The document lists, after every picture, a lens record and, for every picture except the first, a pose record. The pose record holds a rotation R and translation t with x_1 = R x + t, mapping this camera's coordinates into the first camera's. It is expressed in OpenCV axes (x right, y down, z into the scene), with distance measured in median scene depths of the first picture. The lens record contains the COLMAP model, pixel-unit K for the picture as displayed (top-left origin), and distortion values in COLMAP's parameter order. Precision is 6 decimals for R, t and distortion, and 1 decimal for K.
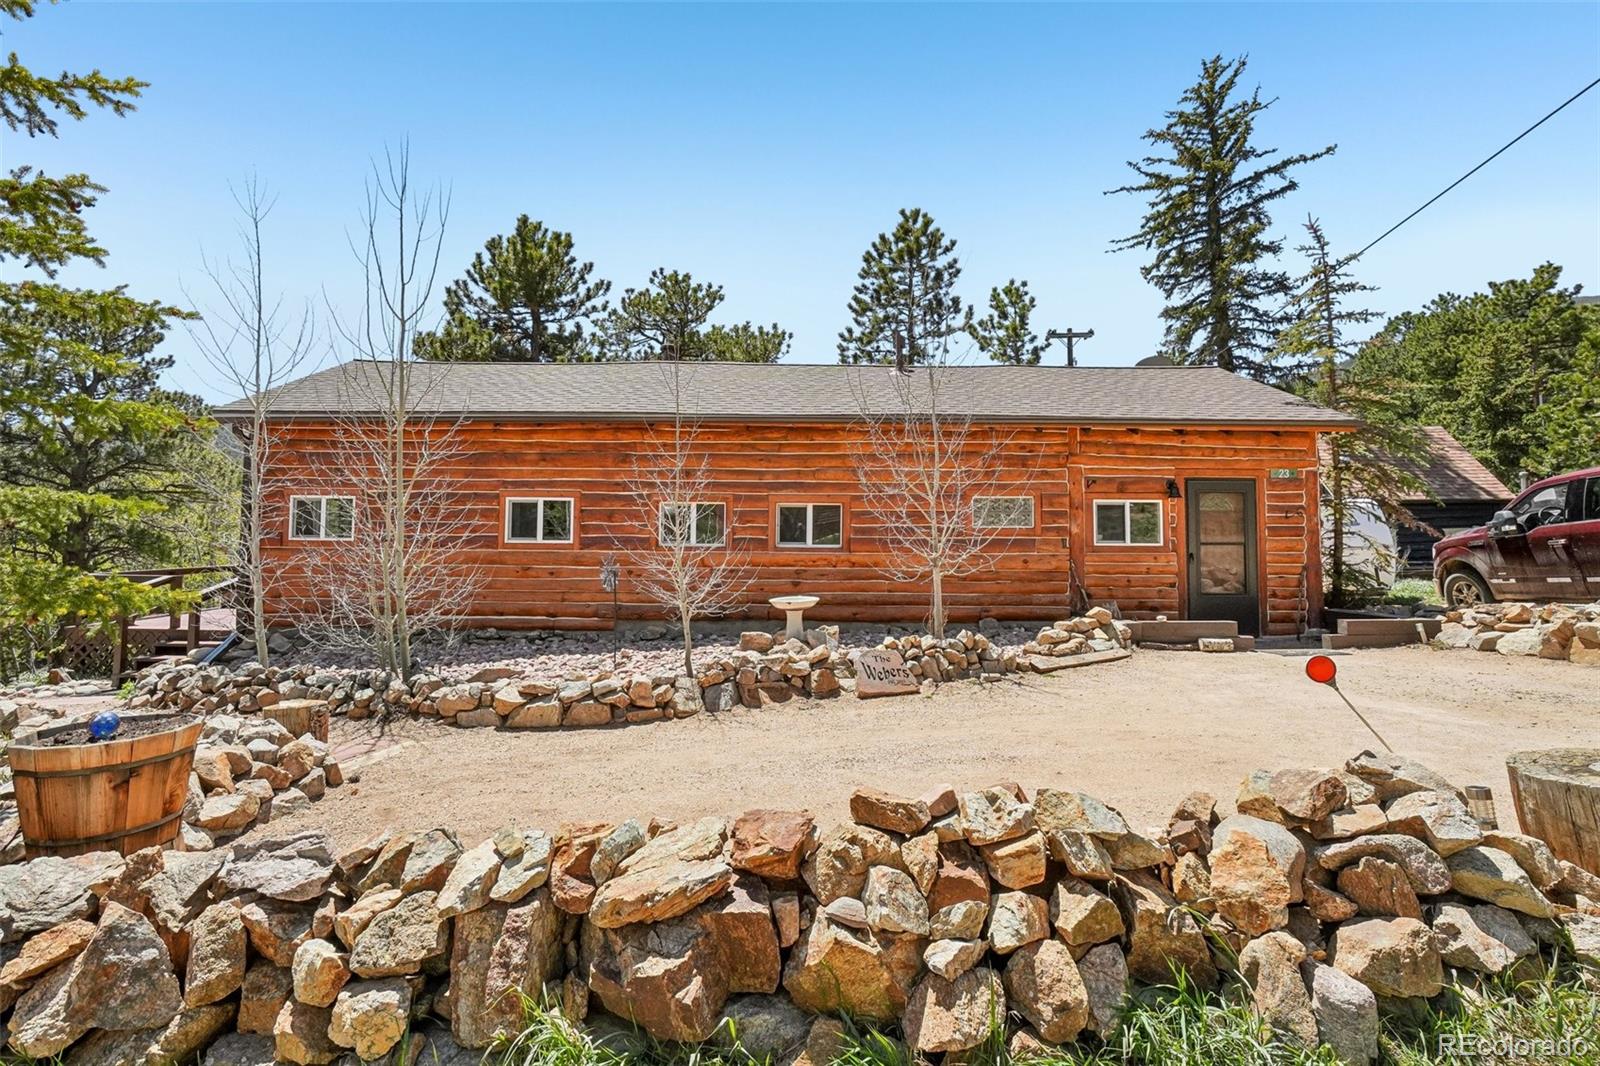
lens RADIAL K [[797.8, 0, 799.3], [0, 797.8, 518.7], [0, 0, 1]] dist [-0.039806, 0.000615]
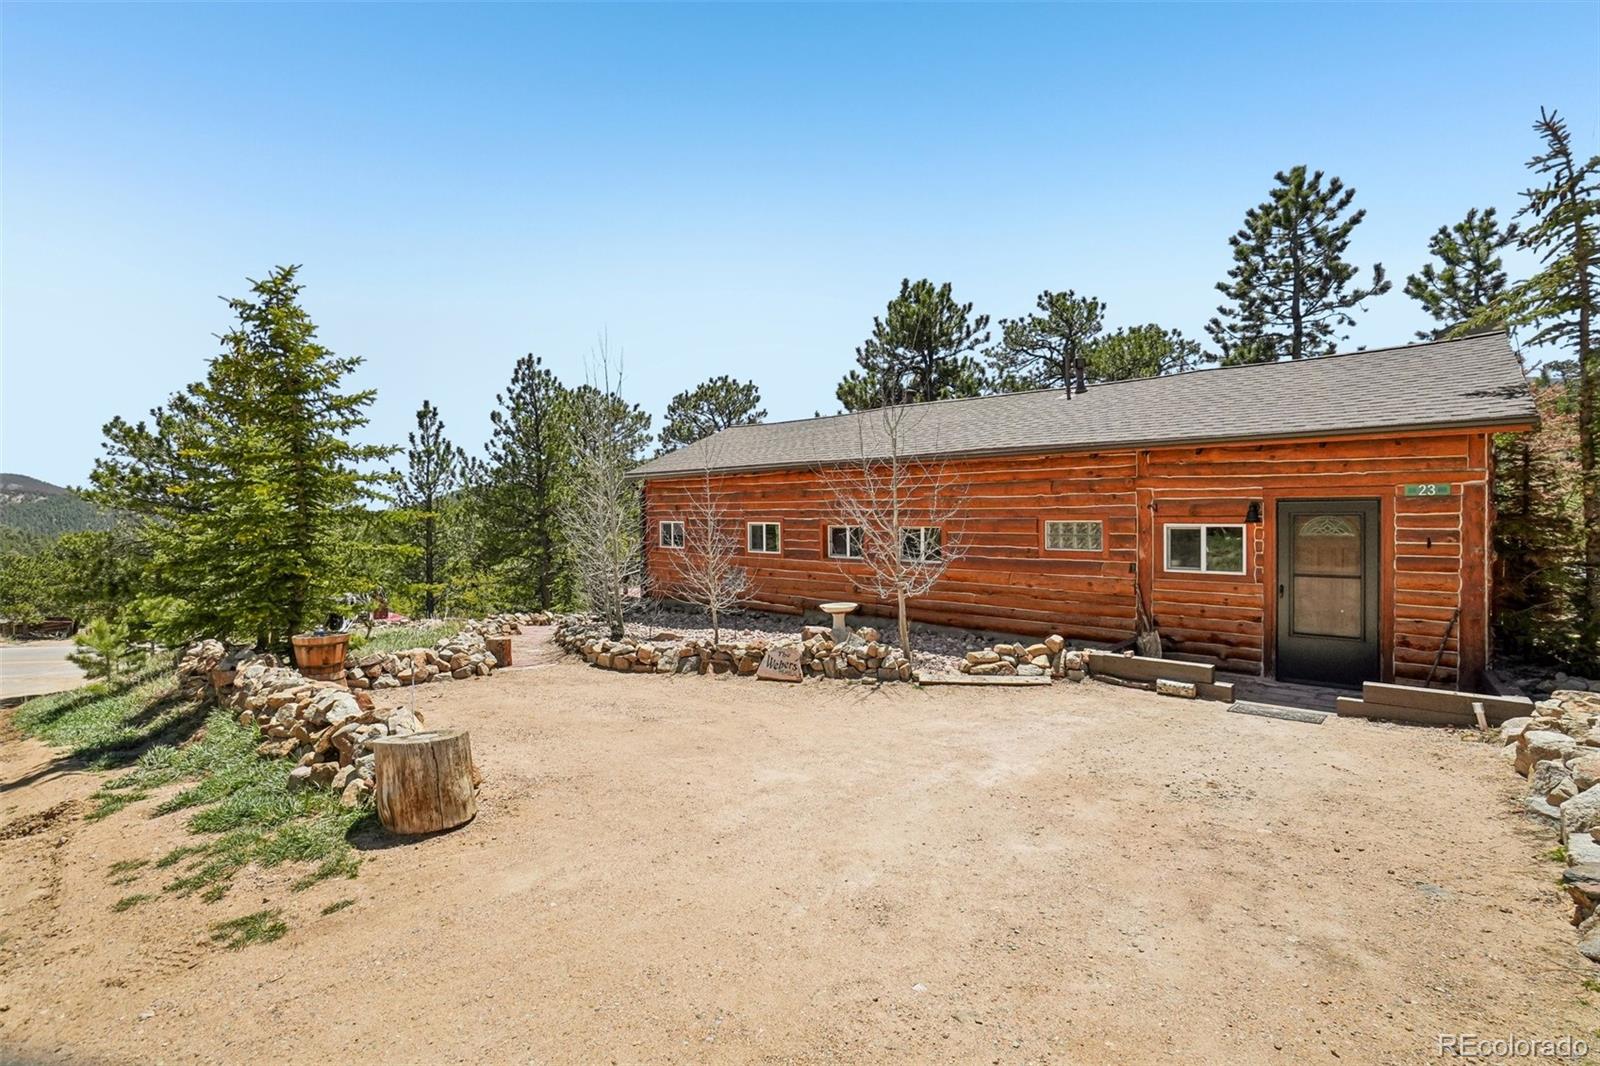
lens RADIAL K [[726.6, 0, 799.0], [0, 726.6, 542.5], [0, 0, 1]] dist [-0.062516, 0.021961]
pose [[0.725283, 0.017347, -0.688232, 0.647419], [0.021189, 0.998646, 0.047500, -0.052011], [0.688124, -0.049034, 0.723934, 0.068331]]
